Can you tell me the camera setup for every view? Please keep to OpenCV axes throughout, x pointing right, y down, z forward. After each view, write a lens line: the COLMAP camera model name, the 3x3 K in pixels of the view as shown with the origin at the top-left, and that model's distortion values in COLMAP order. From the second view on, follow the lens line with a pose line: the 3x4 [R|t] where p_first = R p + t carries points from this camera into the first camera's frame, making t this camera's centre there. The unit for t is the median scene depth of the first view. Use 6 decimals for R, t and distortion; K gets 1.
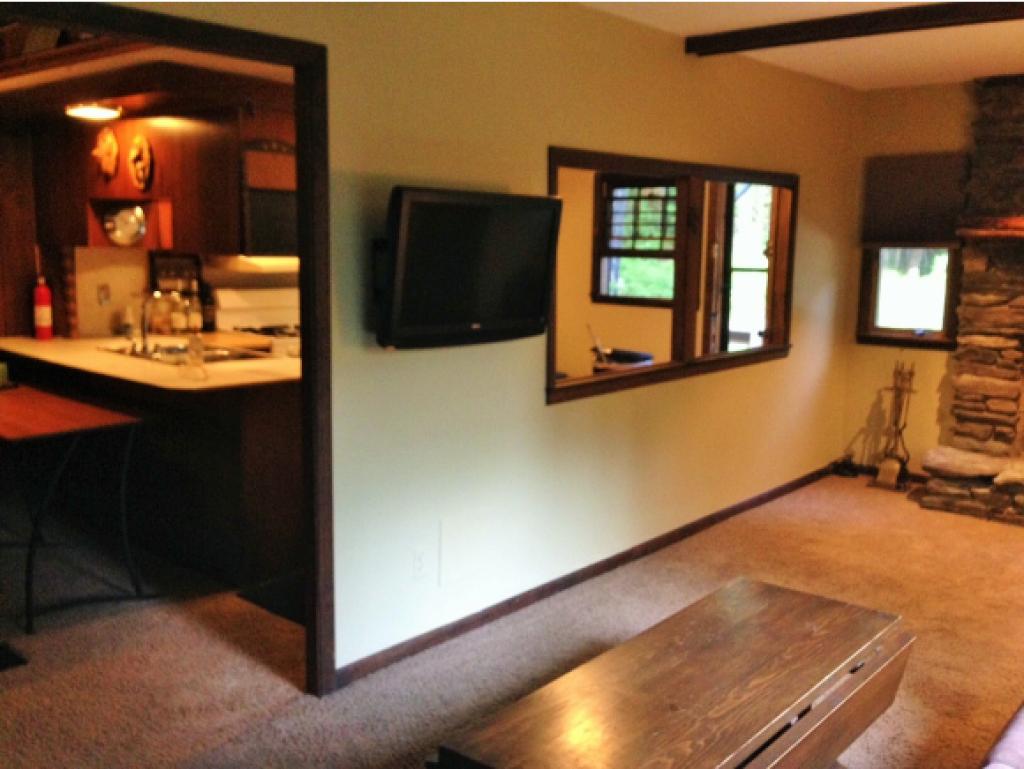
lens RADIAL K [[959.8, 0, 514.3], [0, 959.8, 389.6], [0, 0, 1]] dist [0.156263, -0.301314]
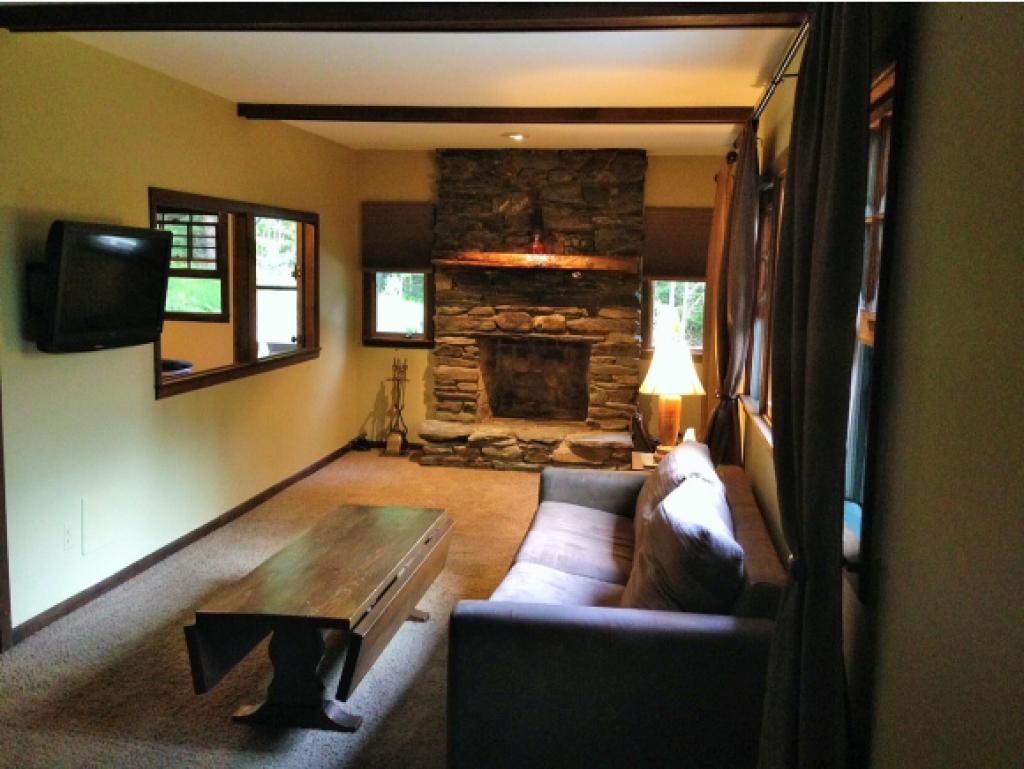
lens RADIAL K [[959.8, 0, 514.3], [0, 959.8, 389.6], [0, 0, 1]] dist [0.156263, -0.301314]
pose [[0.850394, -0.057725, 0.522970, -0.163747], [0.066321, 0.997796, 0.002292, 0.022760], [-0.521950, 0.032734, 0.852348, -0.201941]]
